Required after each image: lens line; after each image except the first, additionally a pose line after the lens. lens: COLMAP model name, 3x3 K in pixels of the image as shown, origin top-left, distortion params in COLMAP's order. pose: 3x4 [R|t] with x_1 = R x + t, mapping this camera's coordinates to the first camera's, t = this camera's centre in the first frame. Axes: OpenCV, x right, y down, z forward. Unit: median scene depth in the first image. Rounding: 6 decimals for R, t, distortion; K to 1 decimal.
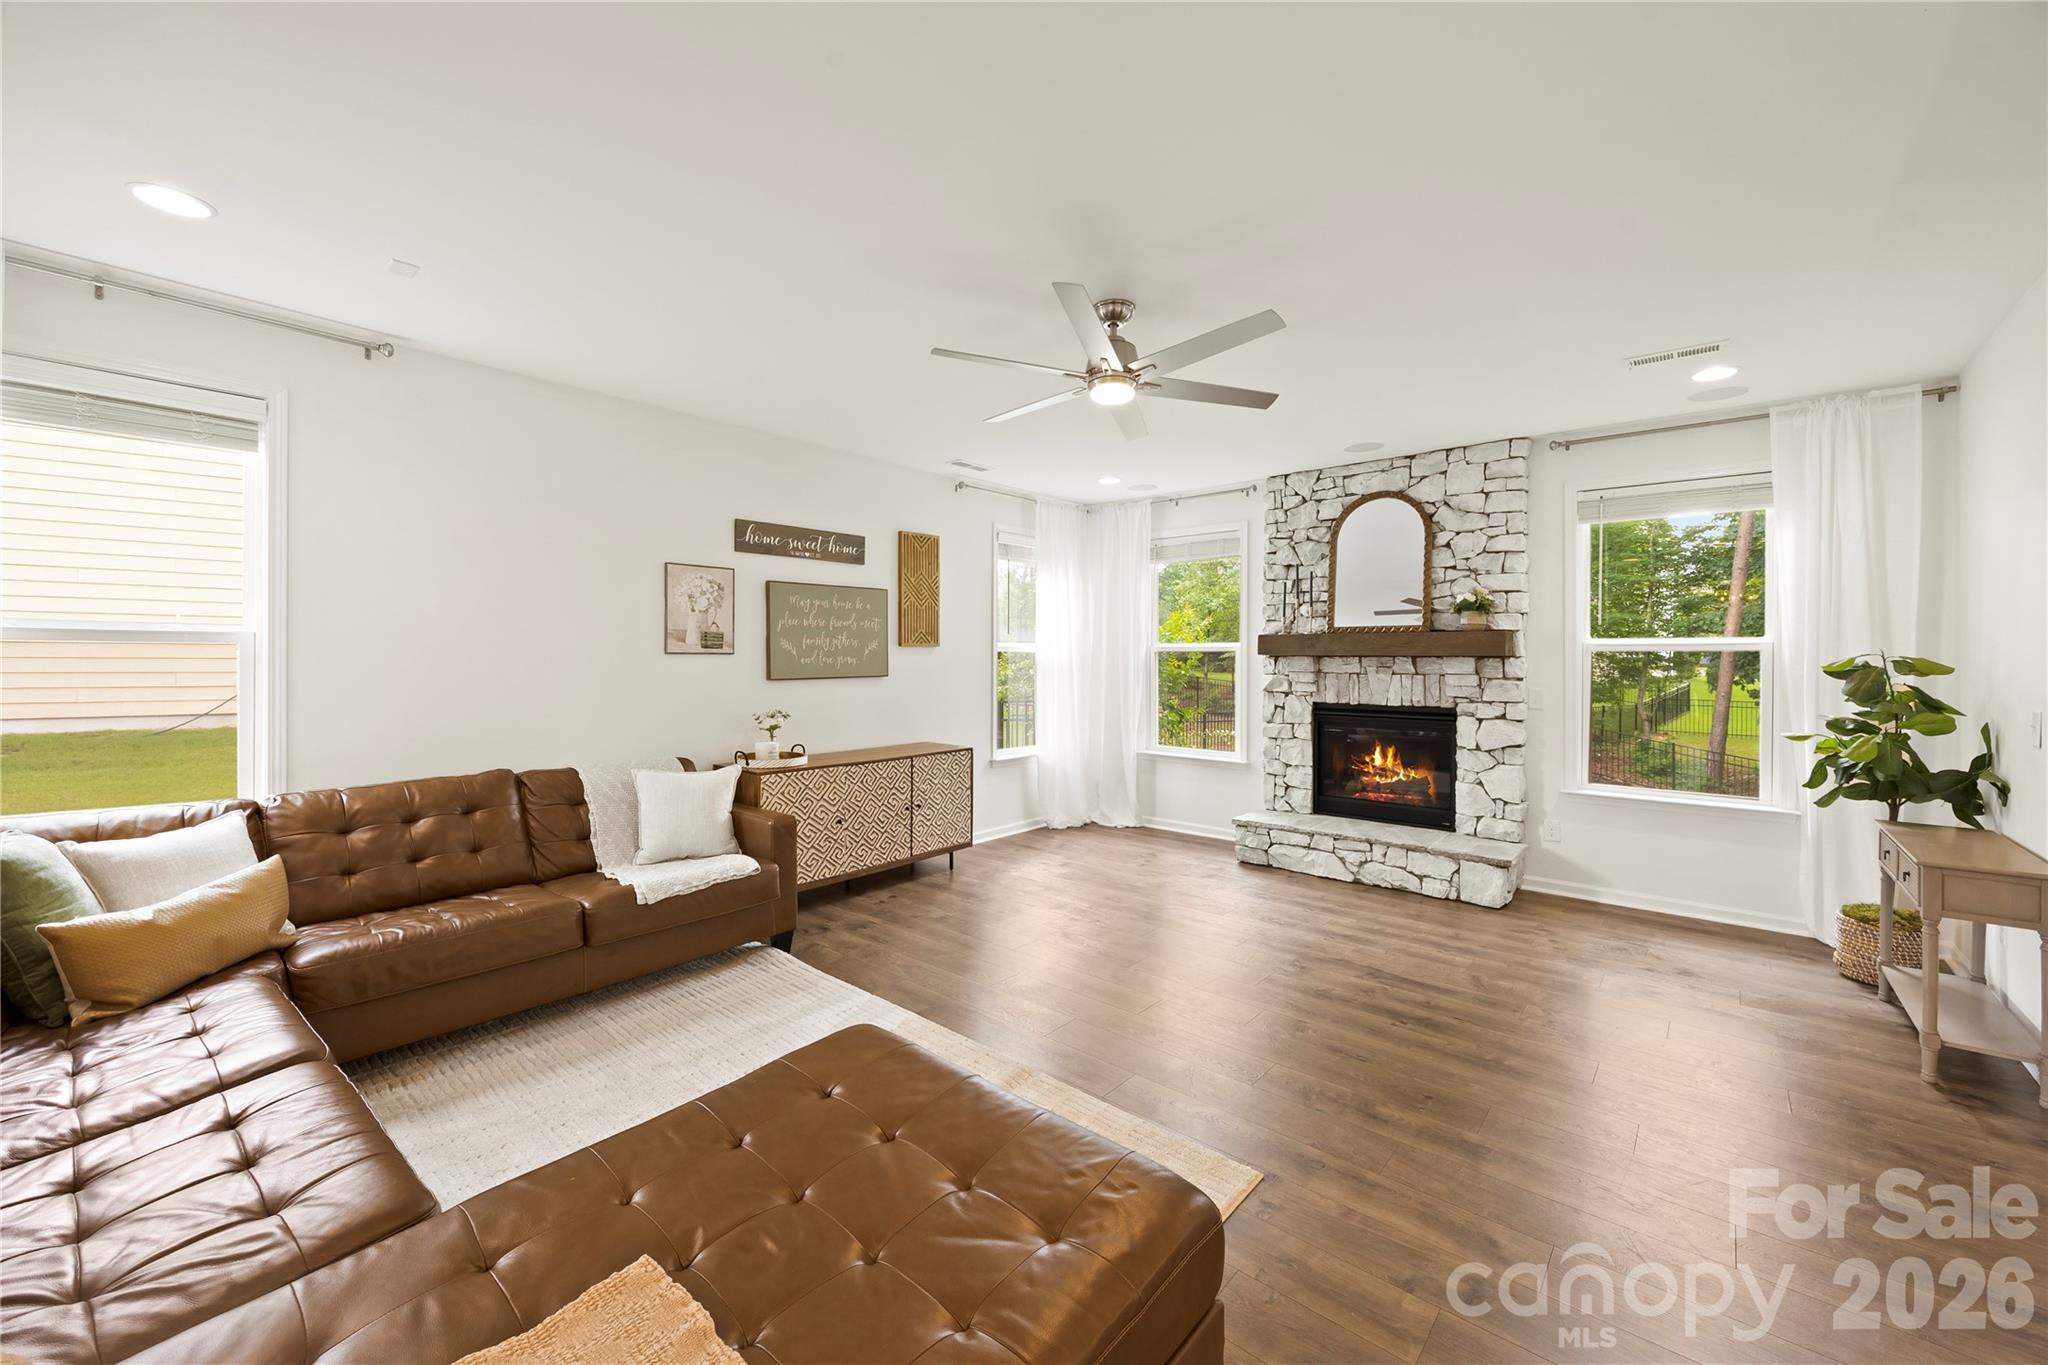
lens RADIAL K [[796.5, 0, 1034.5], [0, 796.5, 658.6], [0, 0, 1]] dist [-0.003013, 0.000861]
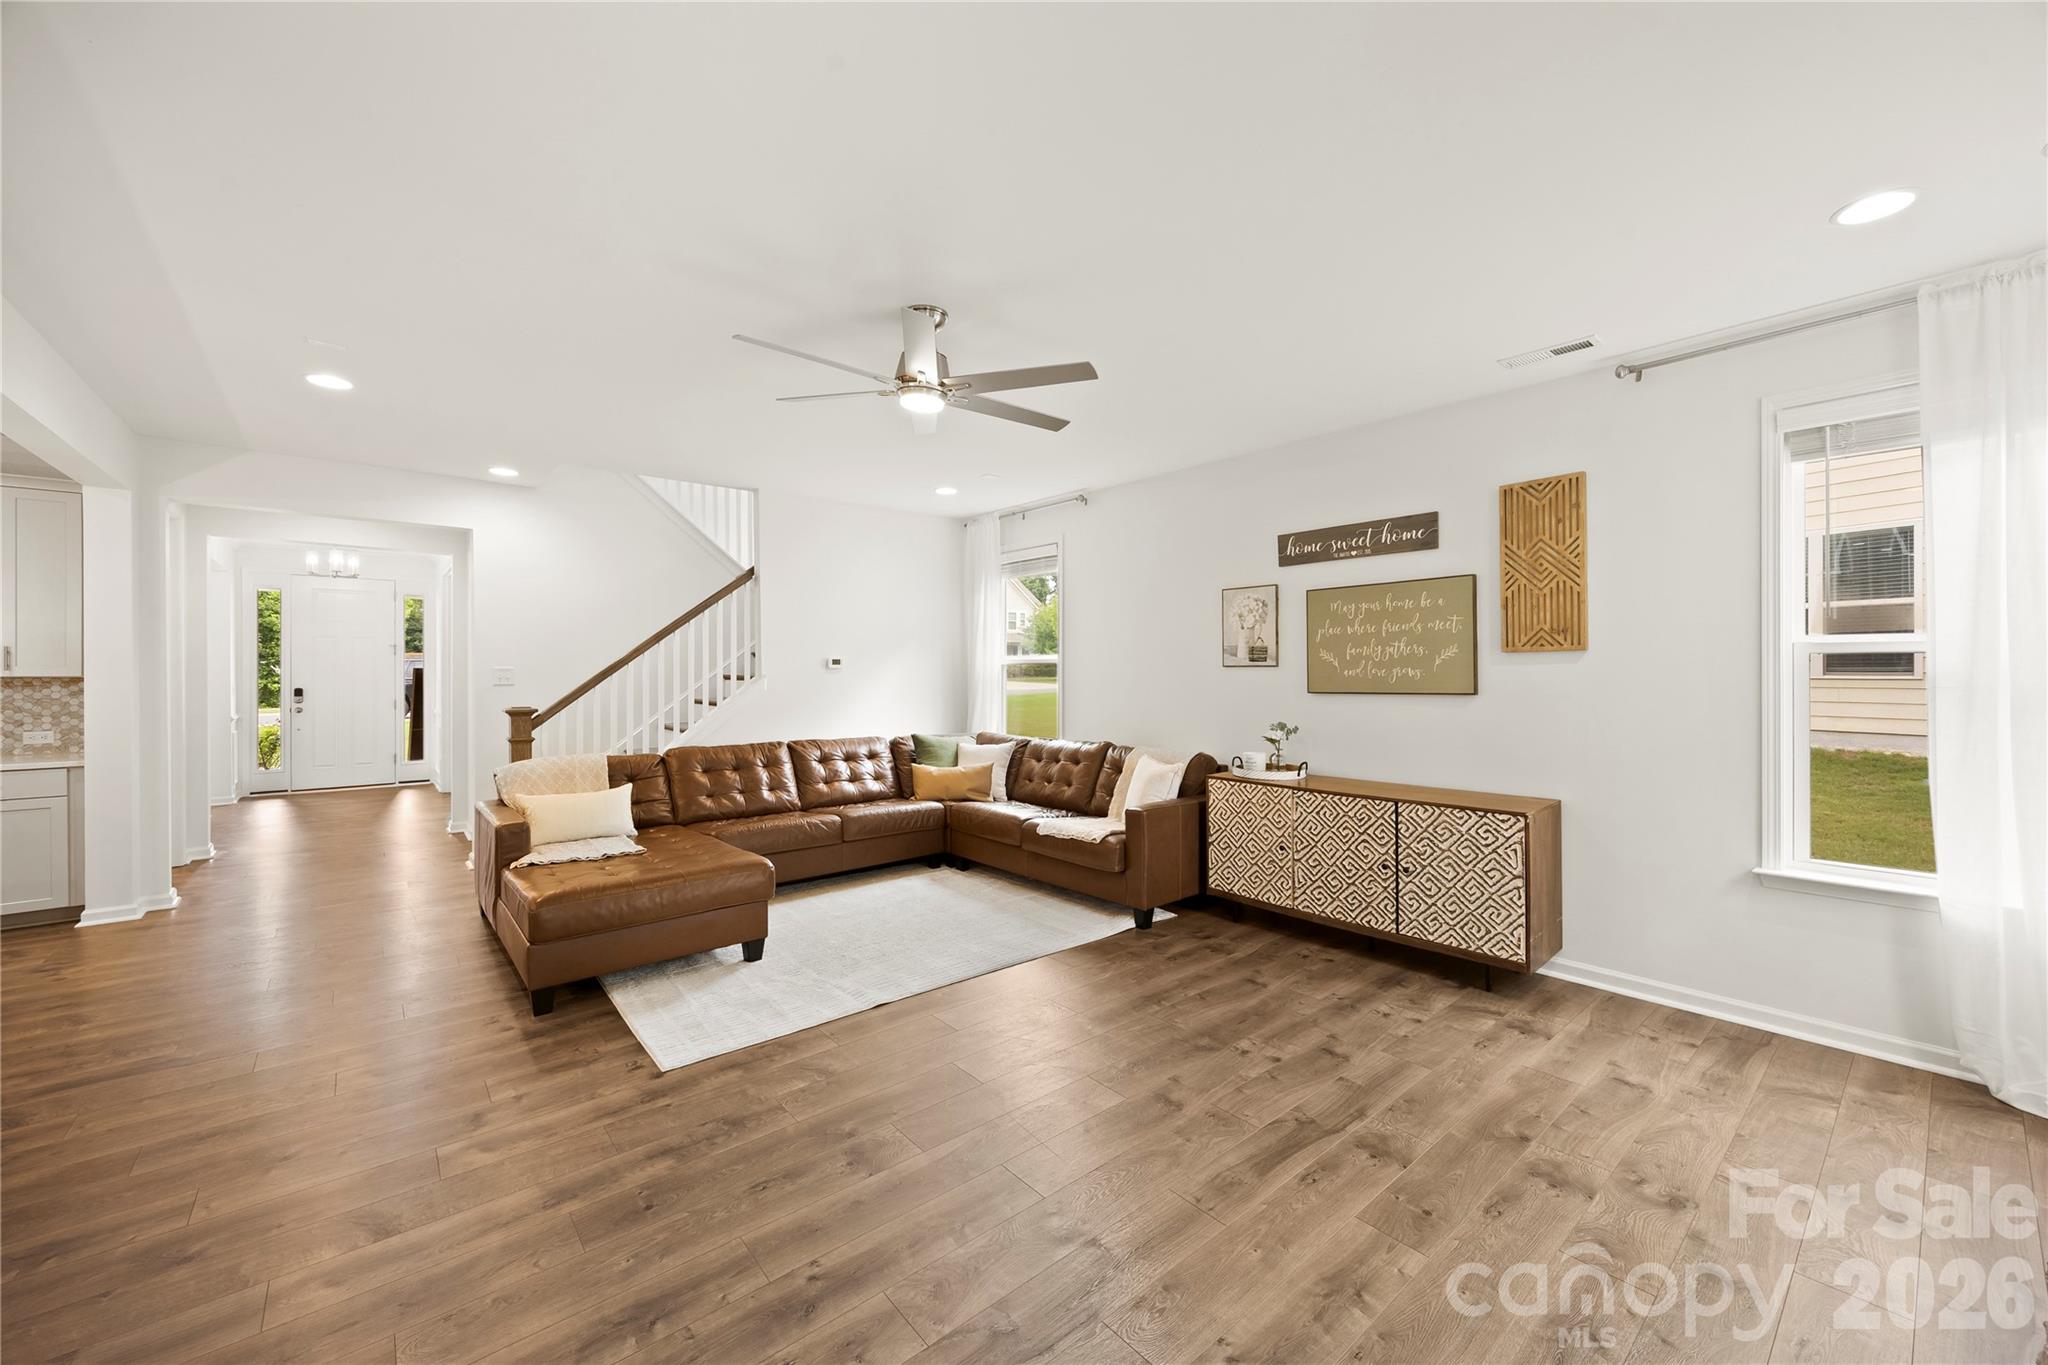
lens RADIAL K [[796.5, 0, 1040.4], [0, 796.5, 673.7], [0, 0, 1]] dist [-0.003013, 0.000861]
pose [[-0.152814, -0.000252, -0.988255, 0.634092], [0.000450, 1.000000, -0.000325, 0.003625], [0.988255, -0.000494, -0.152814, 0.778690]]
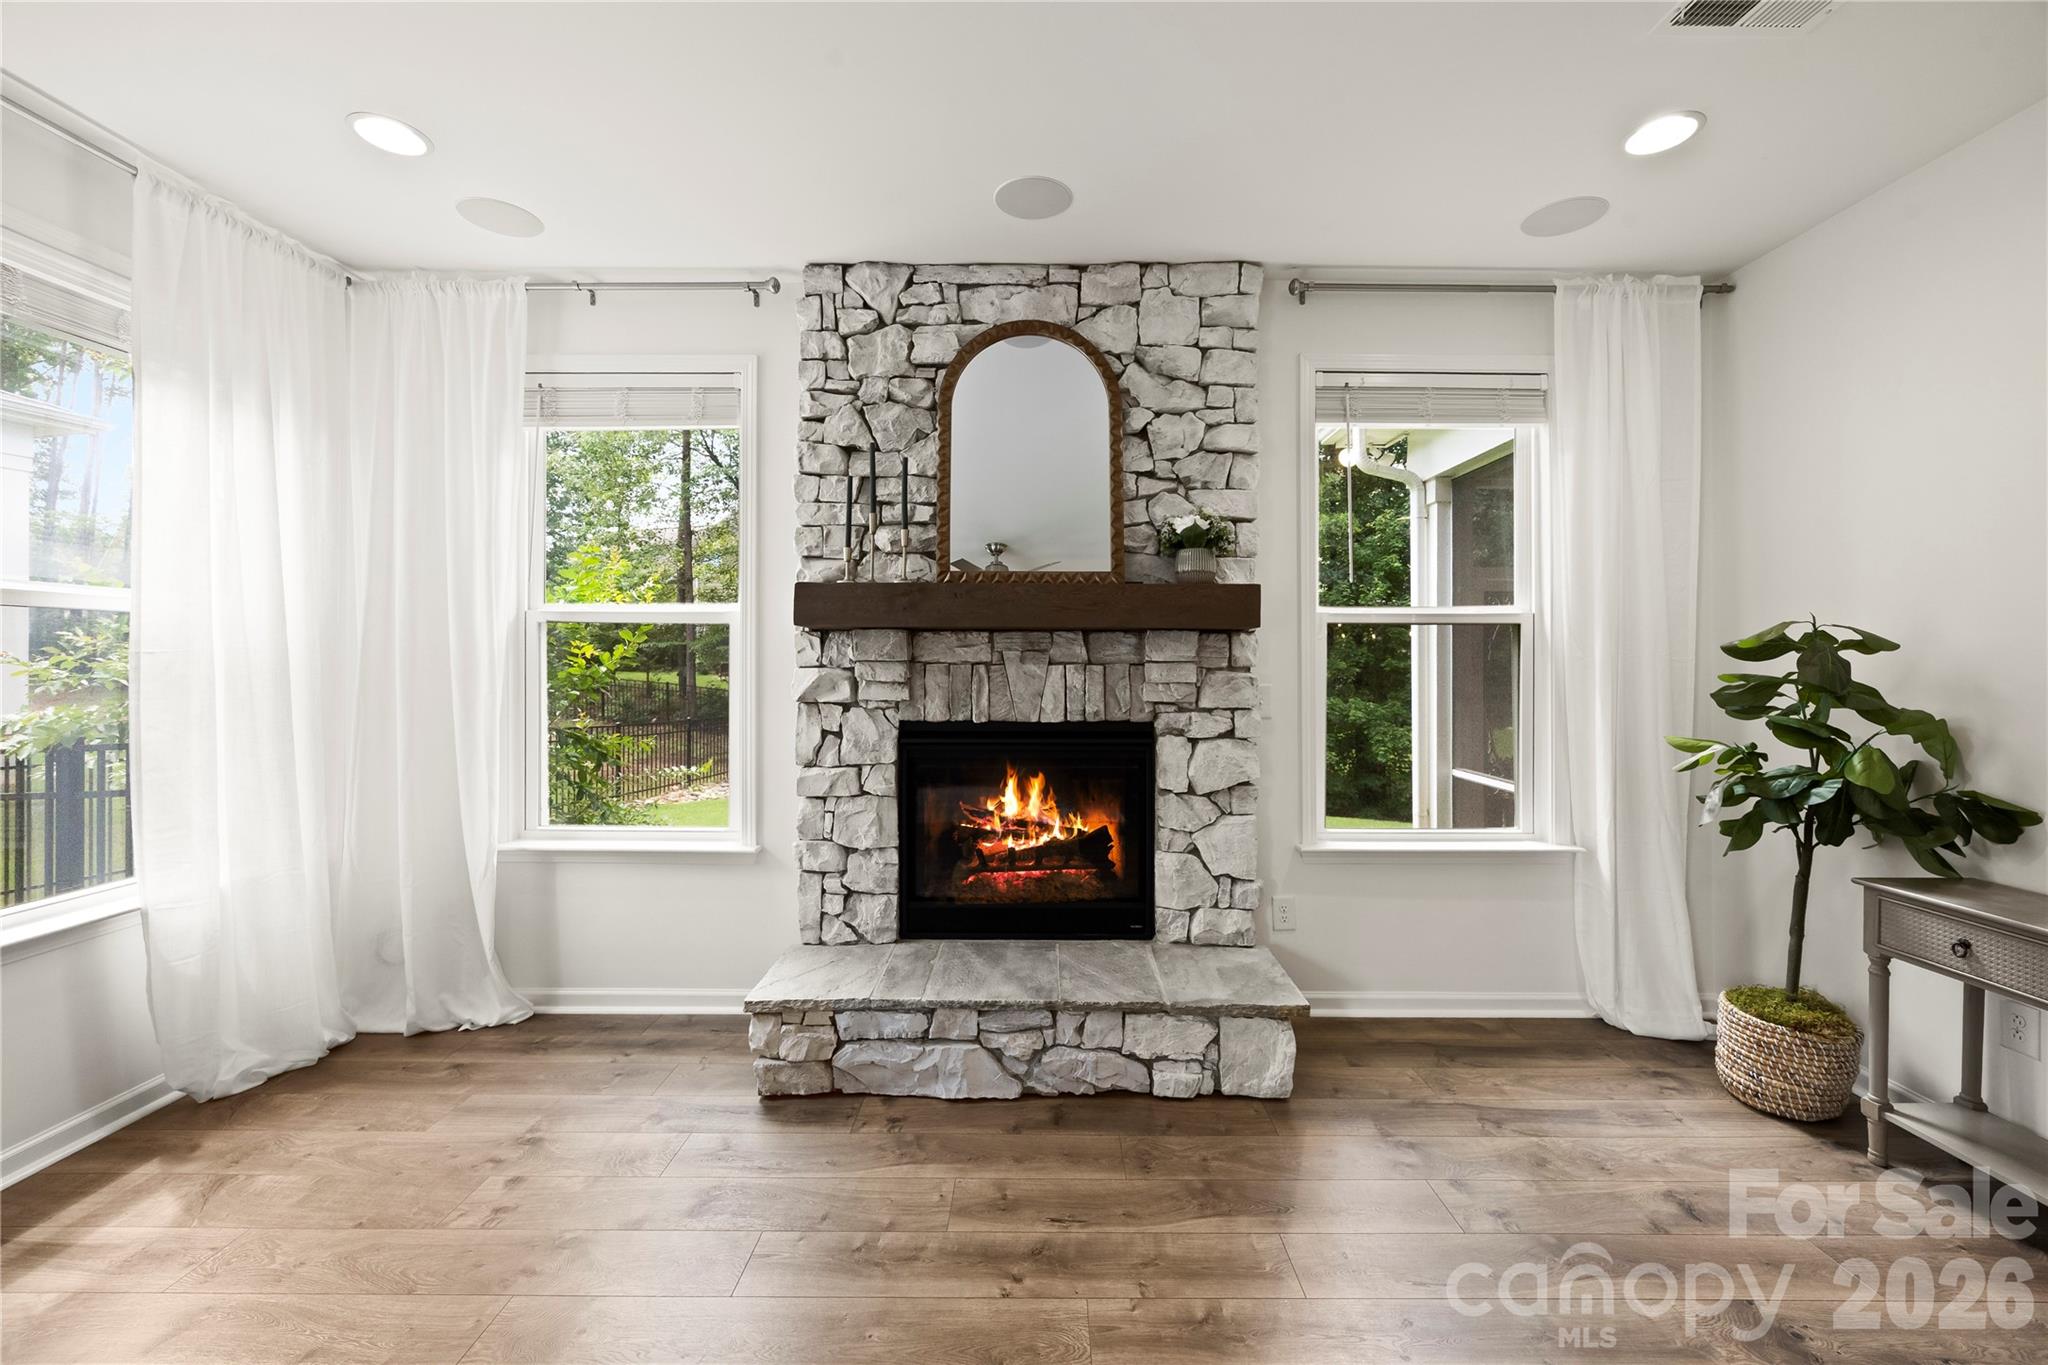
lens RADIAL K [[796.5, 0, 1033.7], [0, 796.5, 655.8], [0, 0, 1]] dist [-0.003013, 0.000861]
pose [[0.761076, -0.002500, 0.648658, 0.095889], [0.002132, 0.999997, 0.001353, 0.014063], [-0.648659, 0.000353, 0.761079, 0.627552]]
